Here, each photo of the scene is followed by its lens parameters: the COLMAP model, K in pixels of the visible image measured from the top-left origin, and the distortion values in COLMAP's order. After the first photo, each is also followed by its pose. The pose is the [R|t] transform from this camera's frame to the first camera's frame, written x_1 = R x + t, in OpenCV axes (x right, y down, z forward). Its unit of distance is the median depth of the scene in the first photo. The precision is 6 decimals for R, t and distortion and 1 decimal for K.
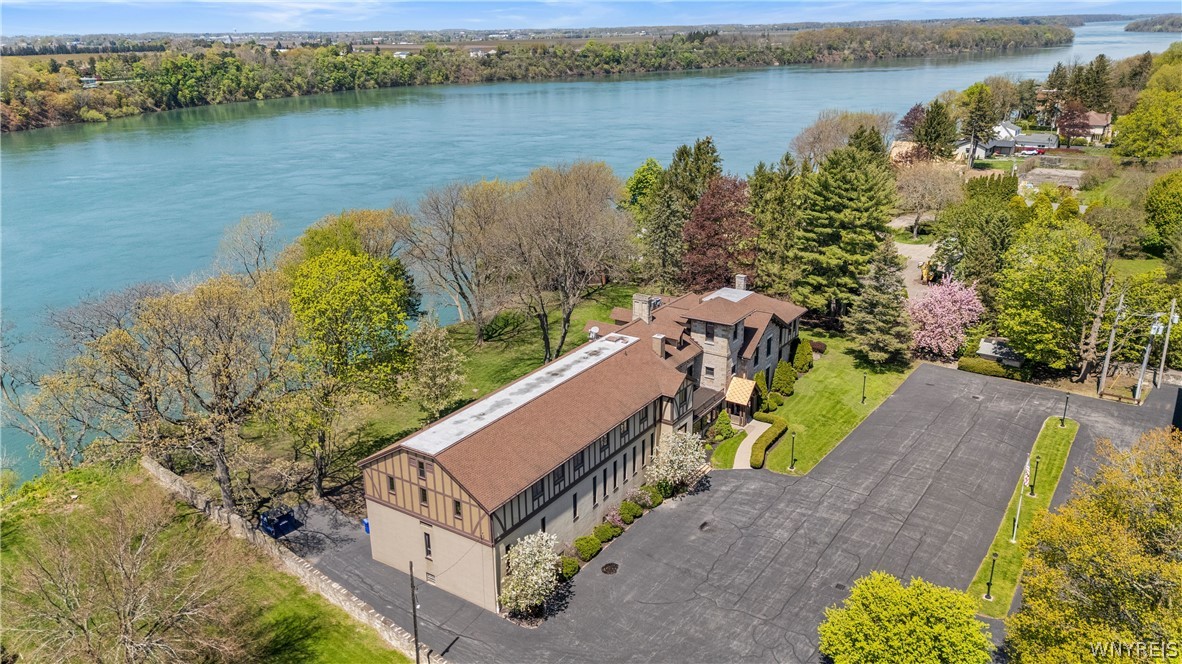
lens RADIAL K [[879.4, 0, 591.0], [0, 879.4, 332.0], [0, 0, 1]] dist [0.118662, -0.090418]
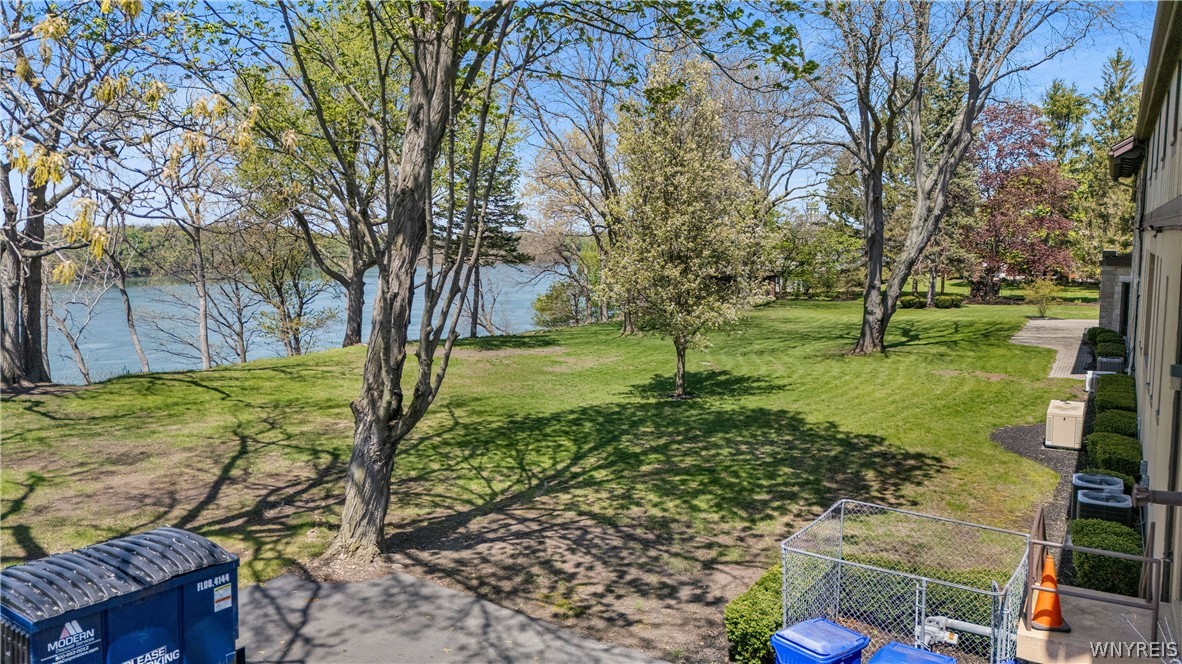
lens RADIAL K [[879.4, 0, 591.0], [0, 879.4, 332.0], [0, 0, 1]] dist [0.118662, -0.090418]
pose [[0.998098, 0.016576, 0.059383, -0.186199], [-0.002392, 0.972865, -0.231359, 0.126545], [-0.061606, 0.230777, 0.971054, 0.559642]]
